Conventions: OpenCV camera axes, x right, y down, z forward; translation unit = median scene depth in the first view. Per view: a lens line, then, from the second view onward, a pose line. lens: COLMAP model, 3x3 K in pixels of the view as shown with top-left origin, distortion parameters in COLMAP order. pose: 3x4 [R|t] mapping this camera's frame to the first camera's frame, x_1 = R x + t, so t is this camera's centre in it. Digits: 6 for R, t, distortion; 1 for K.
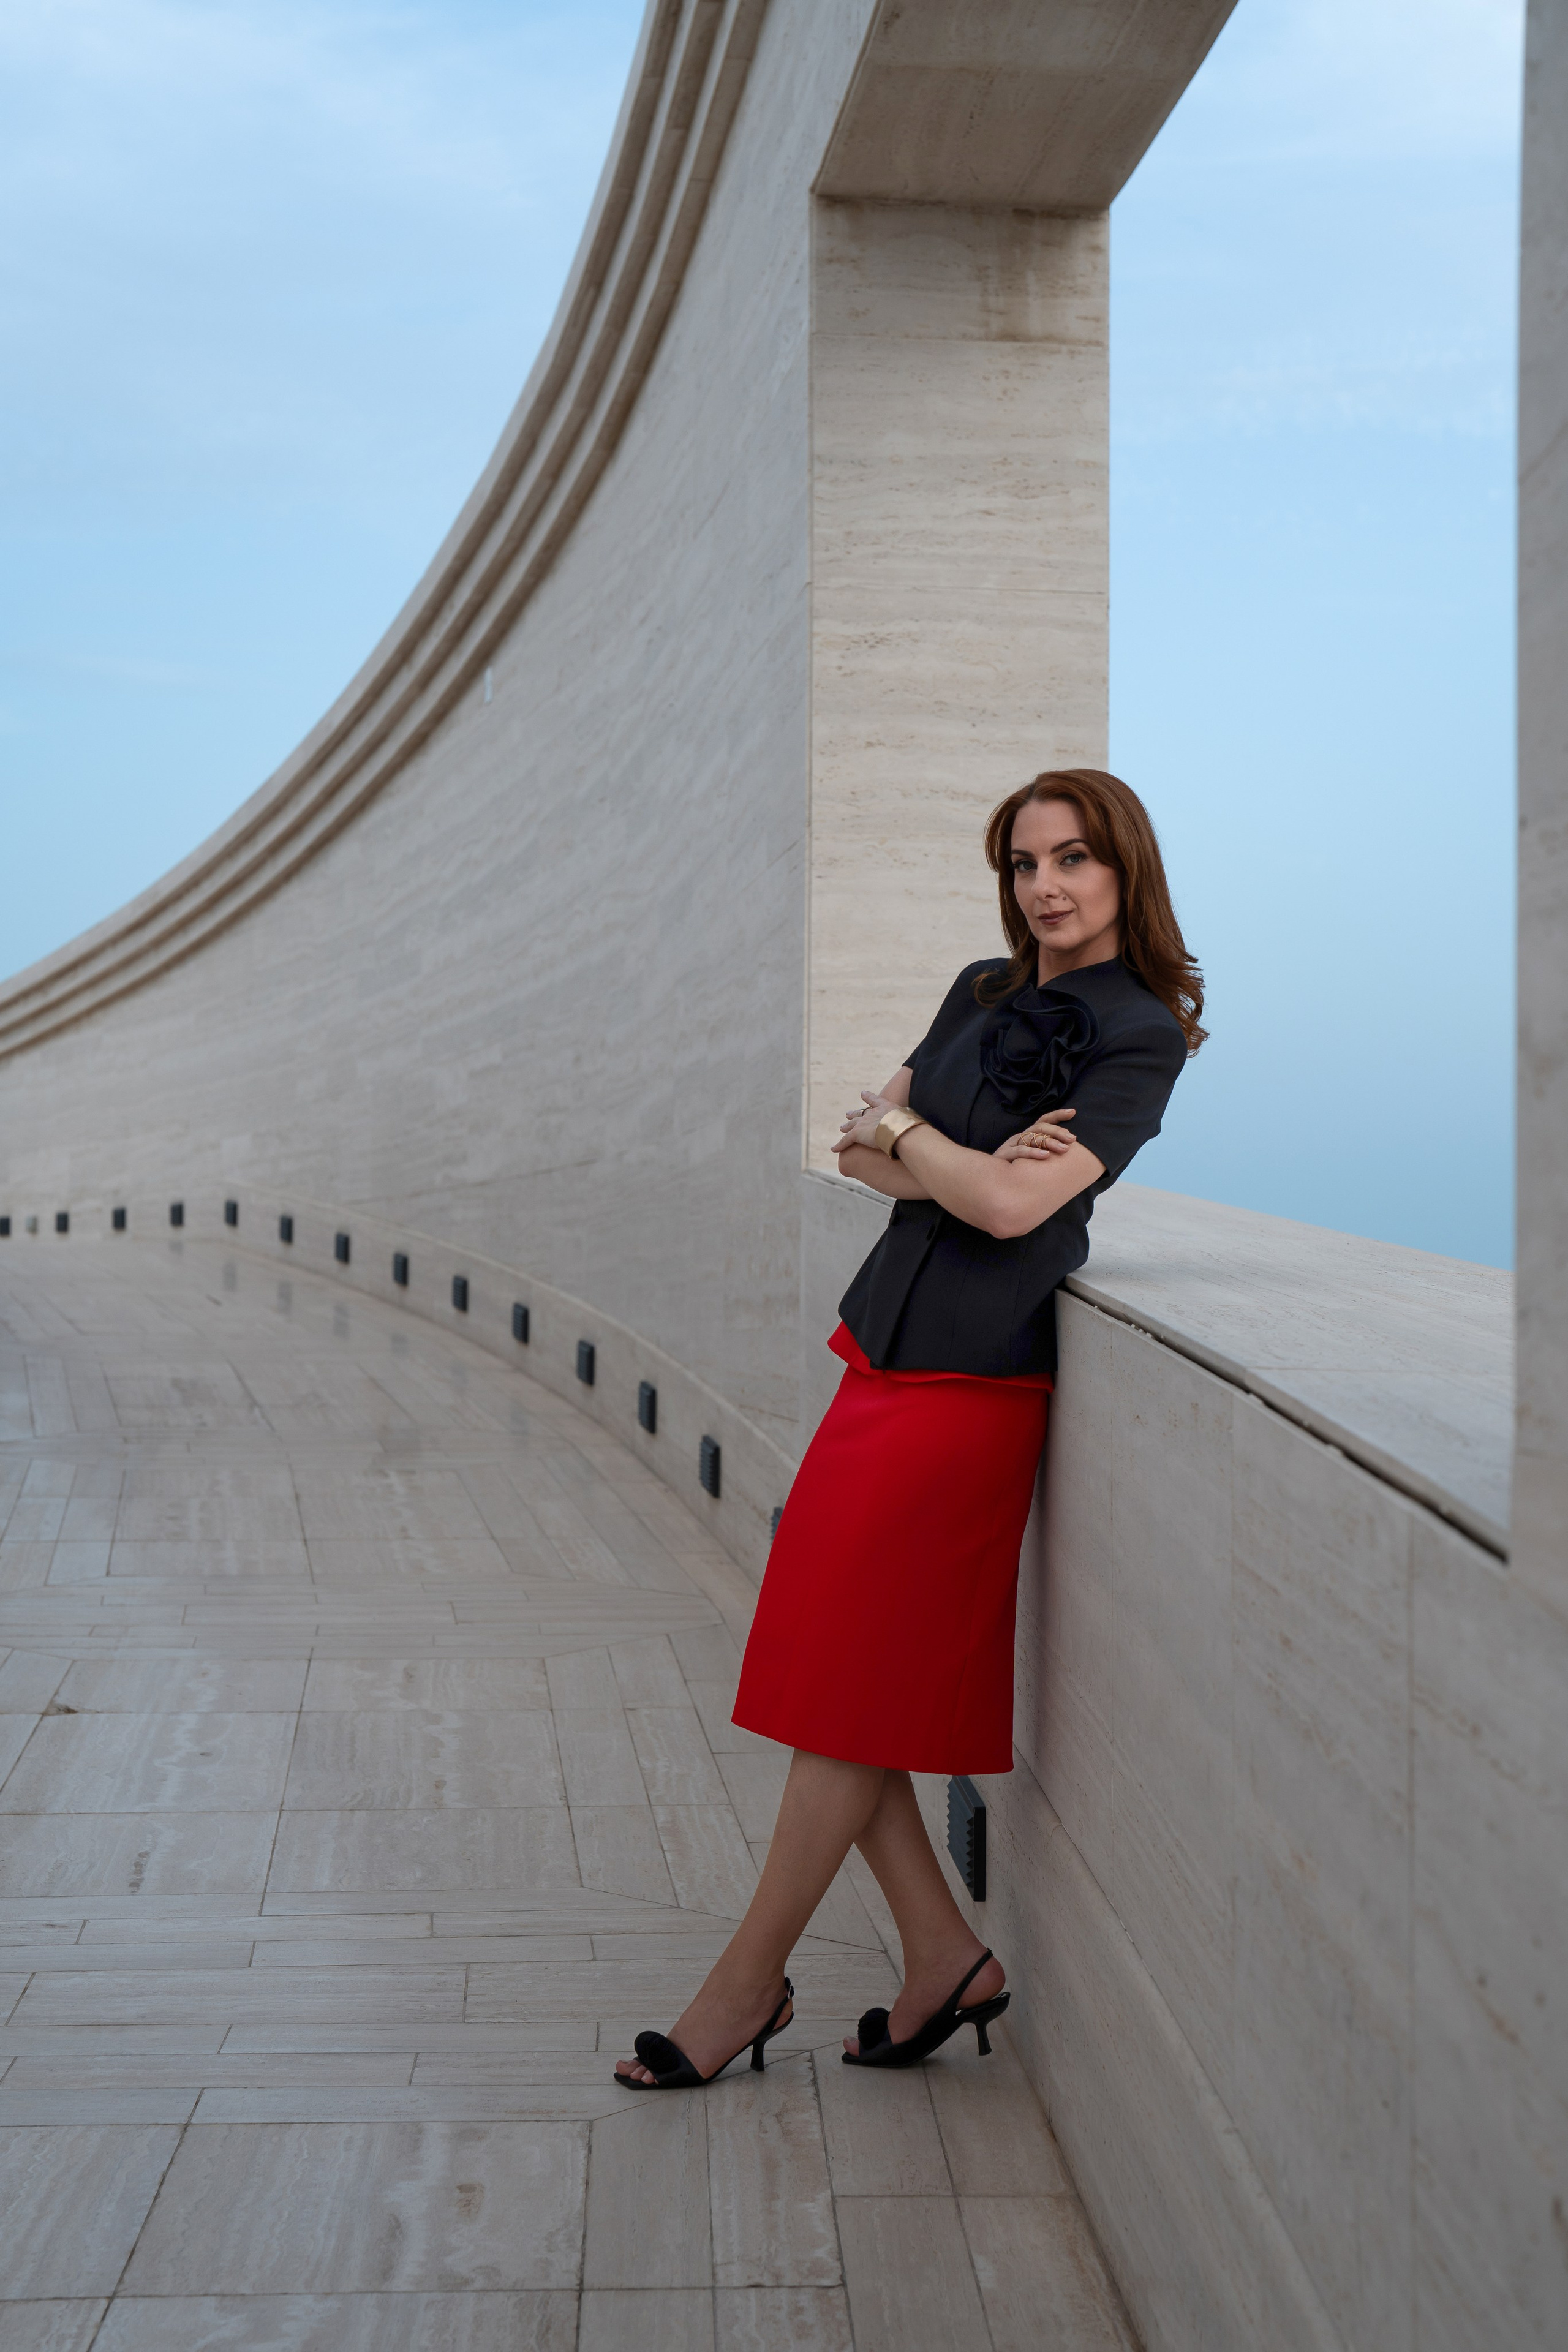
lens RADIAL K [[3874.4, 0, 789.6], [0, 3874.4, 1168.7], [0, 0, 1]] dist [0.024280, 0.000000]
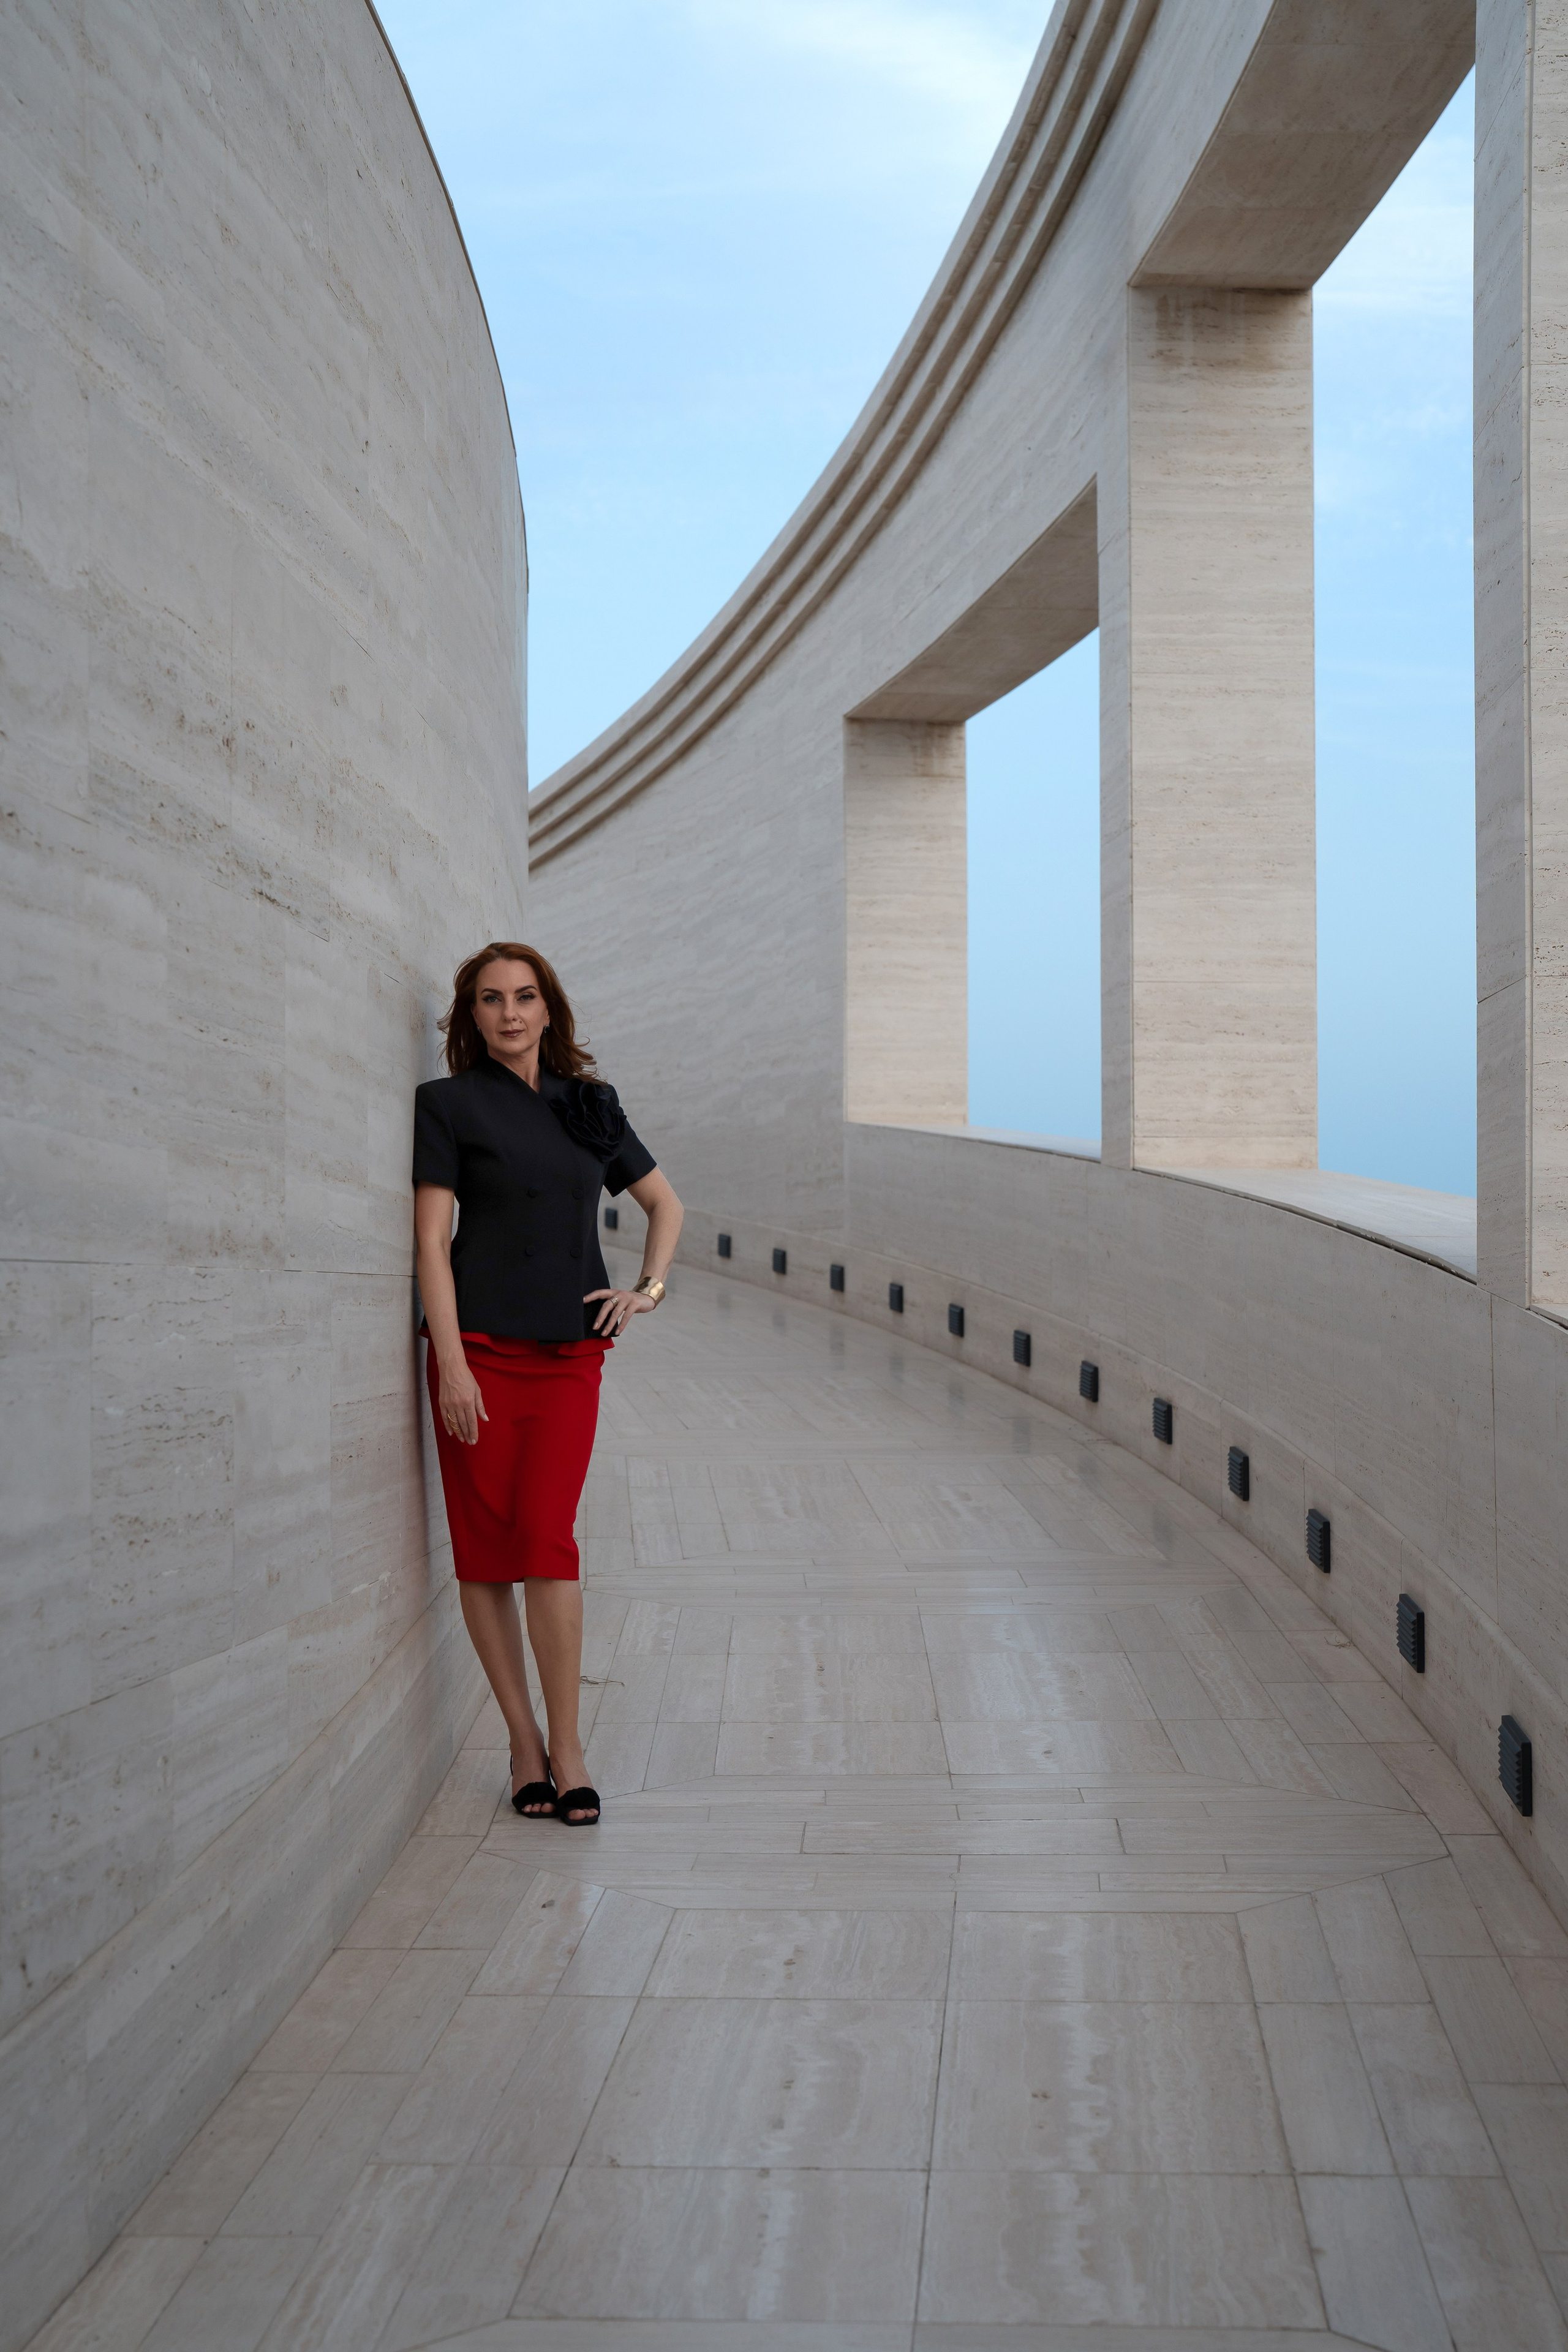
lens RADIAL K [[6894.5, 0, 729.4], [0, 6894.5, 1079.5], [0, 0, 1]] dist [0.118492, 0.000000]
pose [[0.994879, -0.004745, 0.100958, -0.494394], [0.006846, 0.999767, -0.020477, 0.060238], [-0.100837, 0.021064, 0.994680, -3.219636]]
